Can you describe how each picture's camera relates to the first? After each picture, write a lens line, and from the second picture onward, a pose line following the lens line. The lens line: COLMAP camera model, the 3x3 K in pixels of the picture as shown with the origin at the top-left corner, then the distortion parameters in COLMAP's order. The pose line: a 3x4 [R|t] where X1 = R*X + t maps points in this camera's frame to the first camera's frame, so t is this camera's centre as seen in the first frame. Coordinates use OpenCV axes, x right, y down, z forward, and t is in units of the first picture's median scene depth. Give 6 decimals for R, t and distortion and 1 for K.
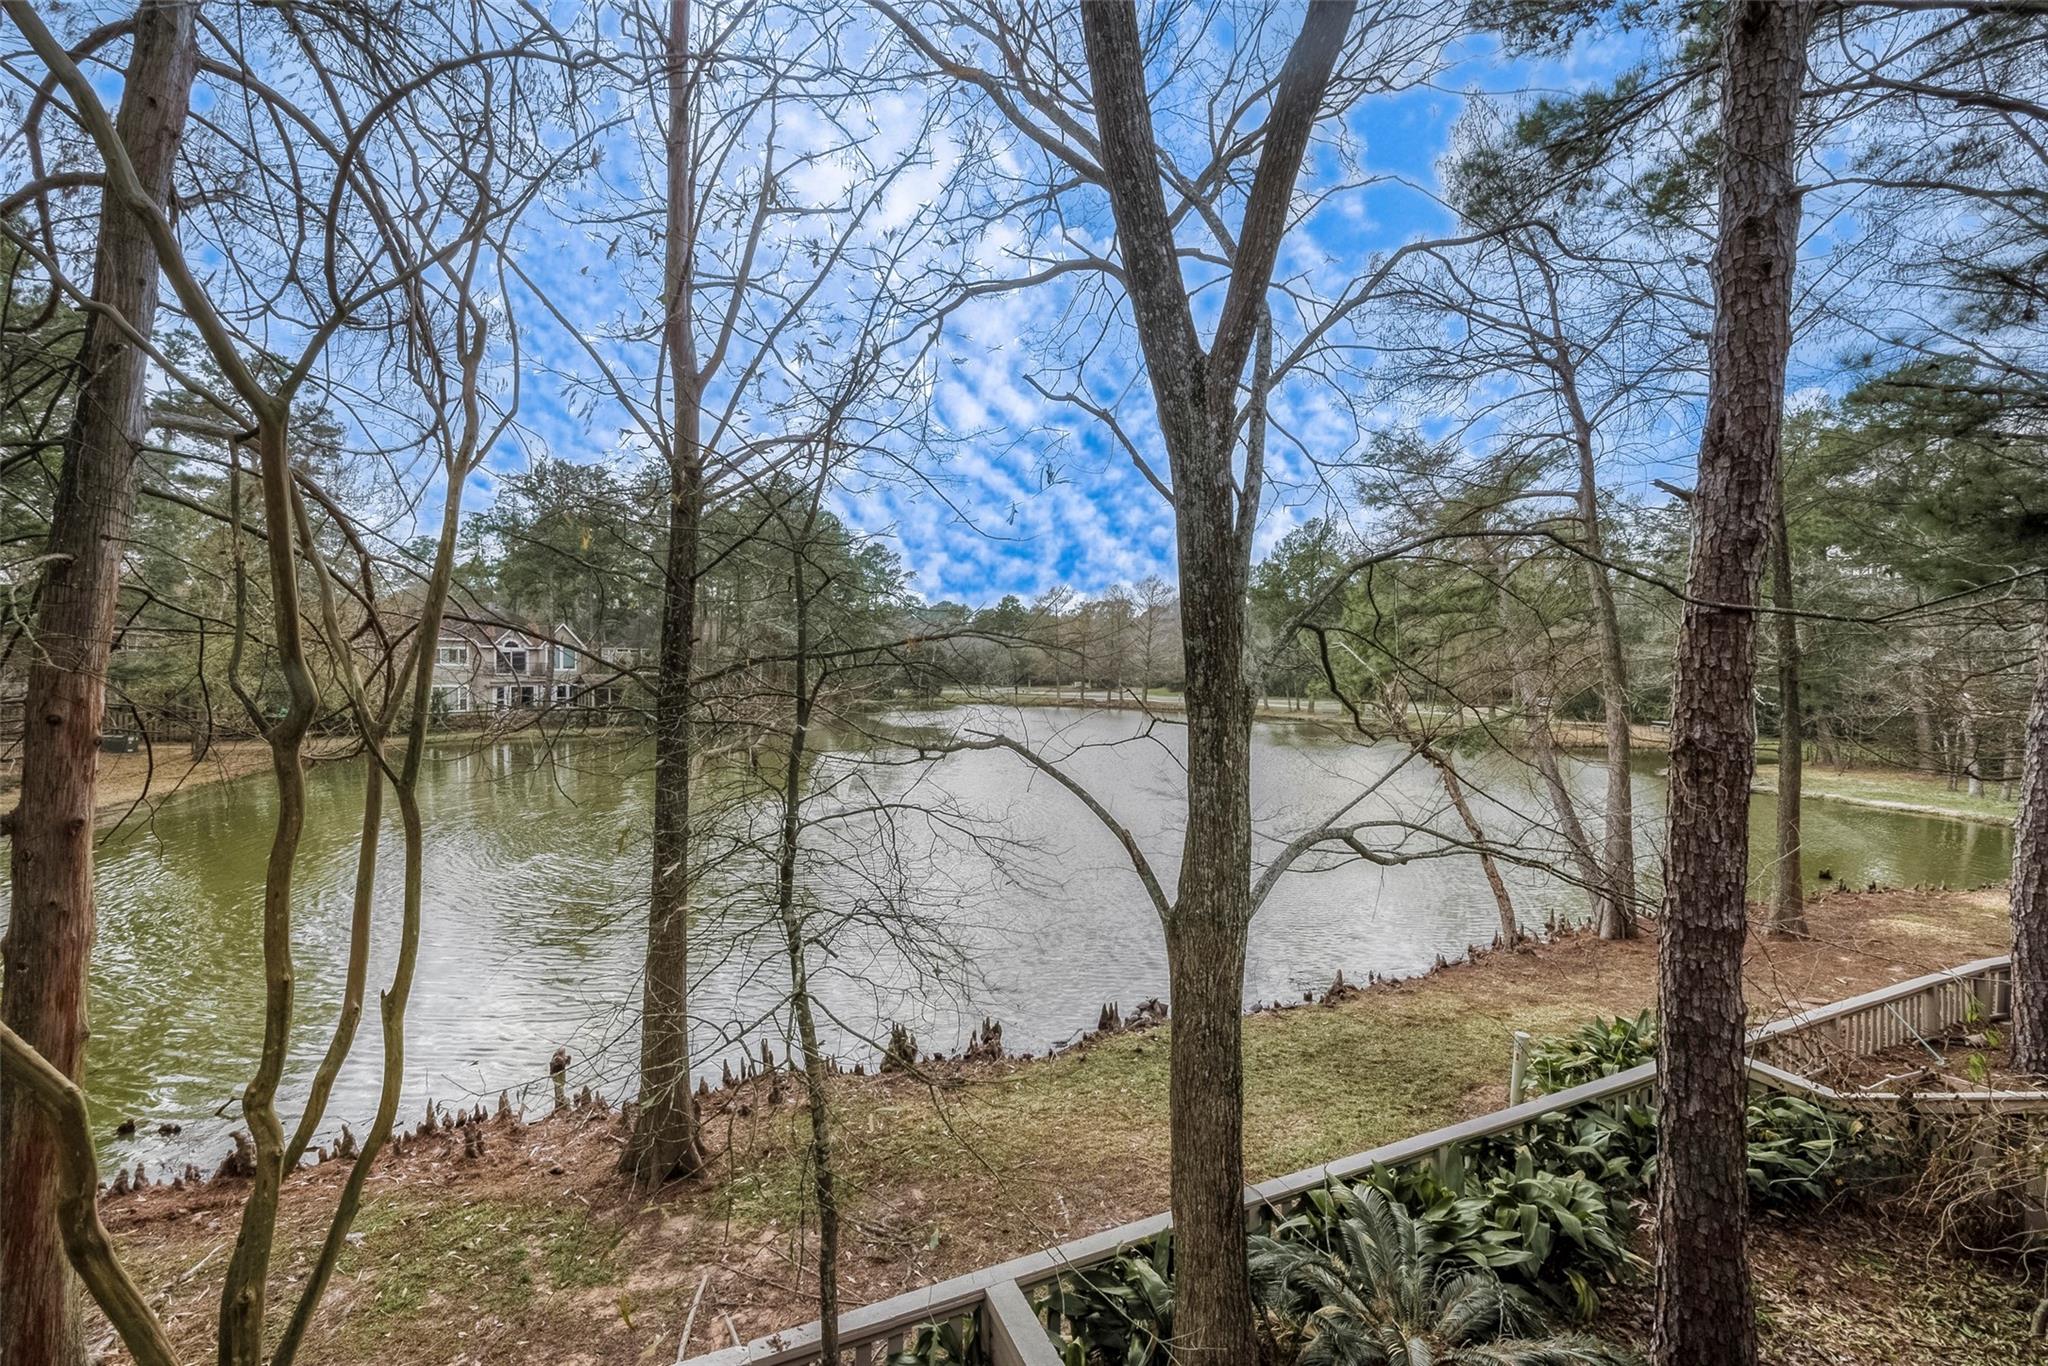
lens RADIAL K [[814.2, 0, 1043.5], [0, 814.2, 677.7], [0, 0, 1]] dist [-0.001677, -0.000579]
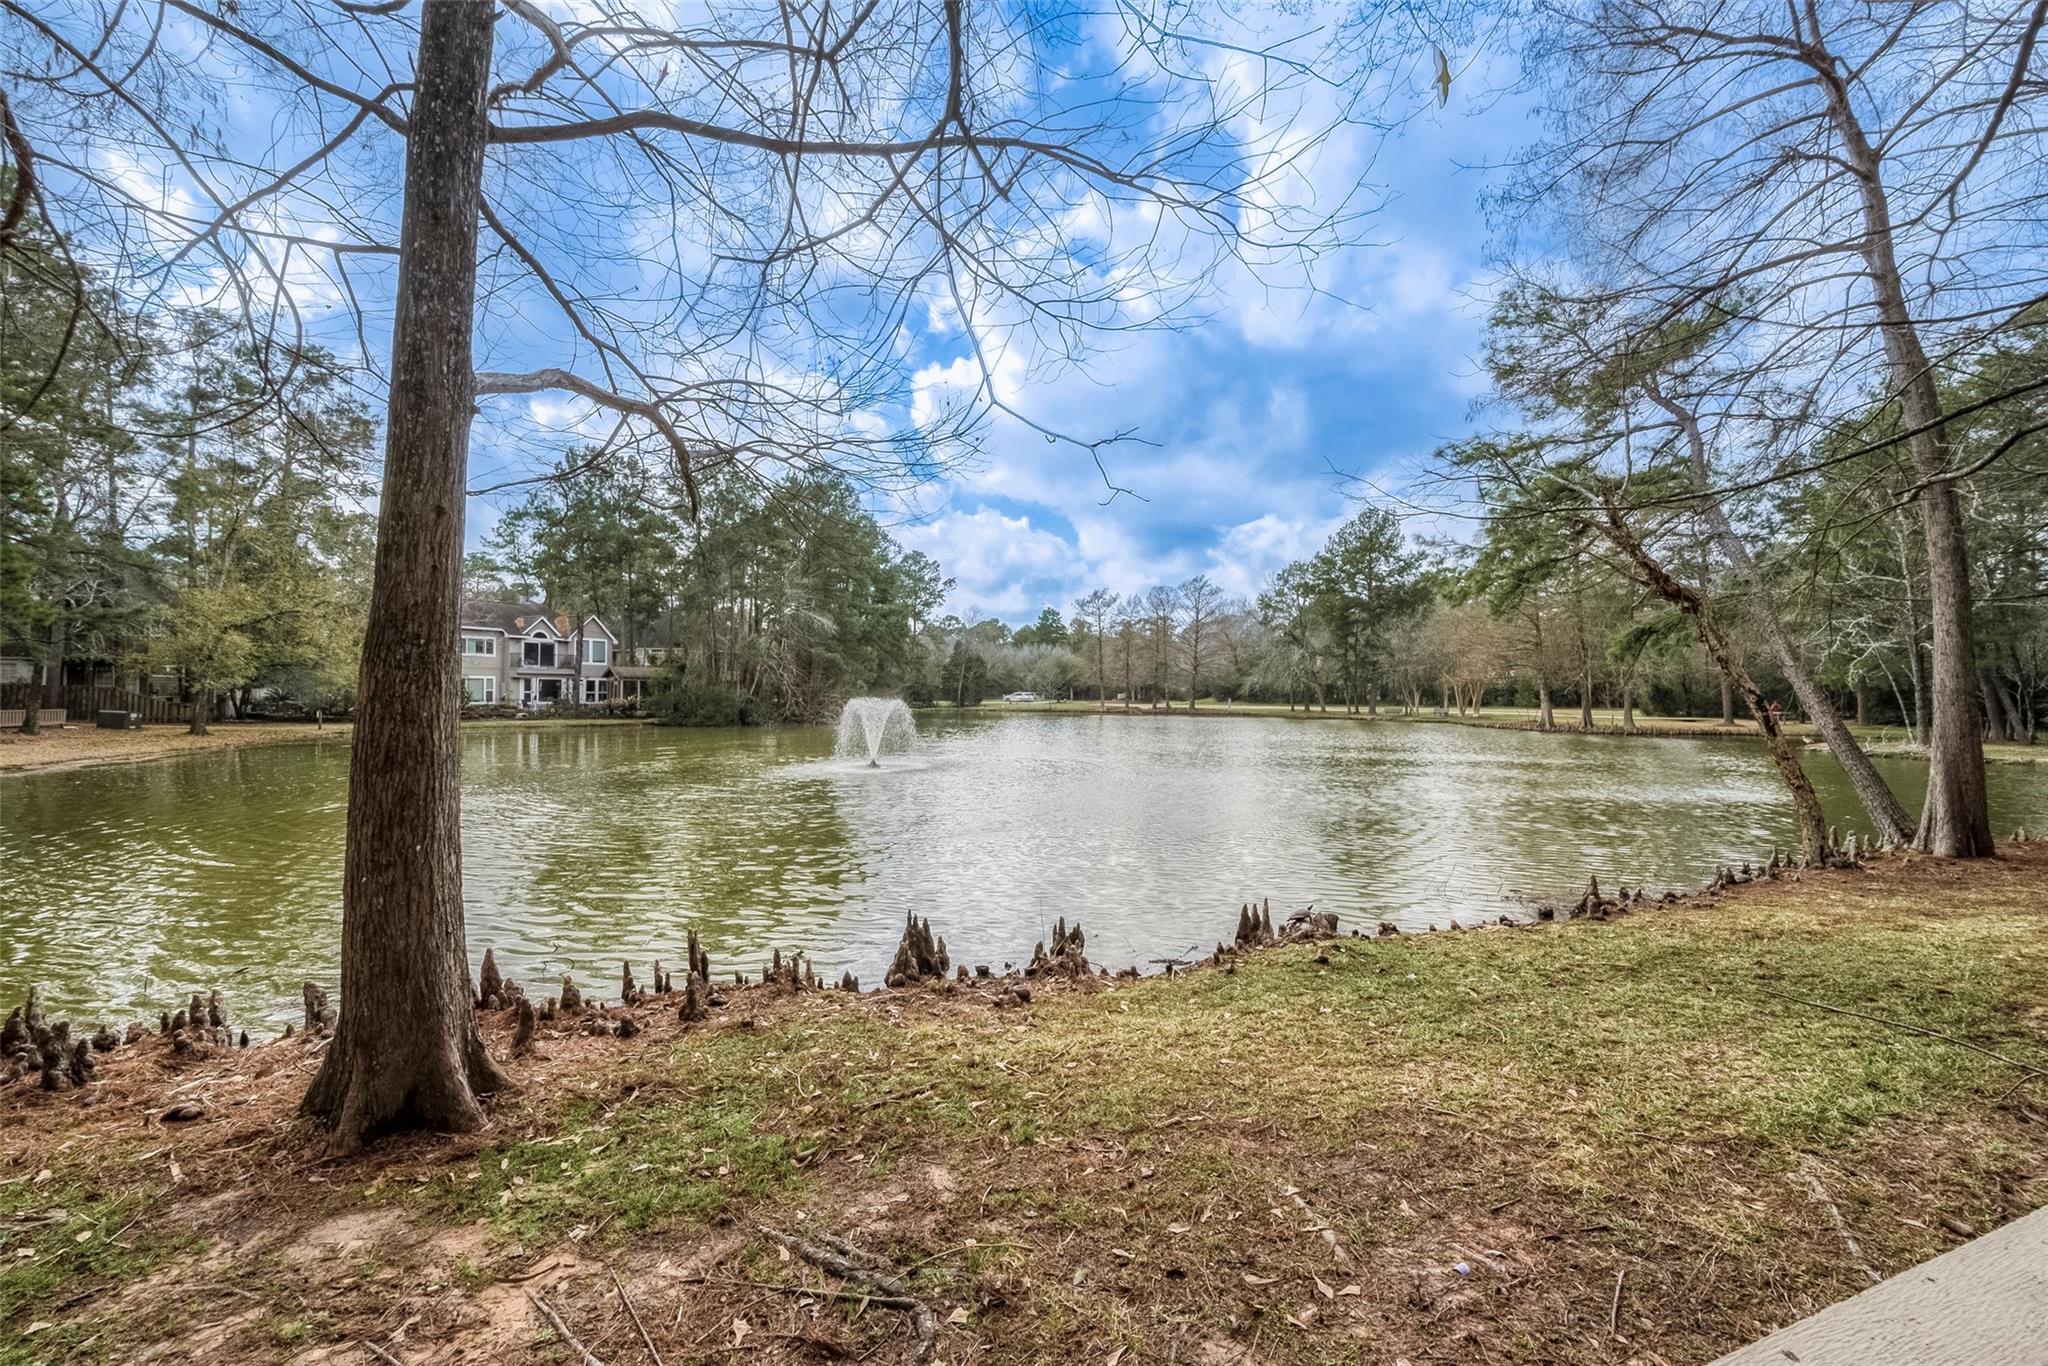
lens RADIAL K [[814.2, 0, 1044.4], [0, 814.2, 679.9], [0, 0, 1]] dist [-0.001677, -0.000579]
pose [[0.998854, -0.007811, -0.047221, -0.051030], [0.006509, 0.999596, -0.027657, 0.252534], [0.047418, 0.027318, 0.998501, 0.372486]]
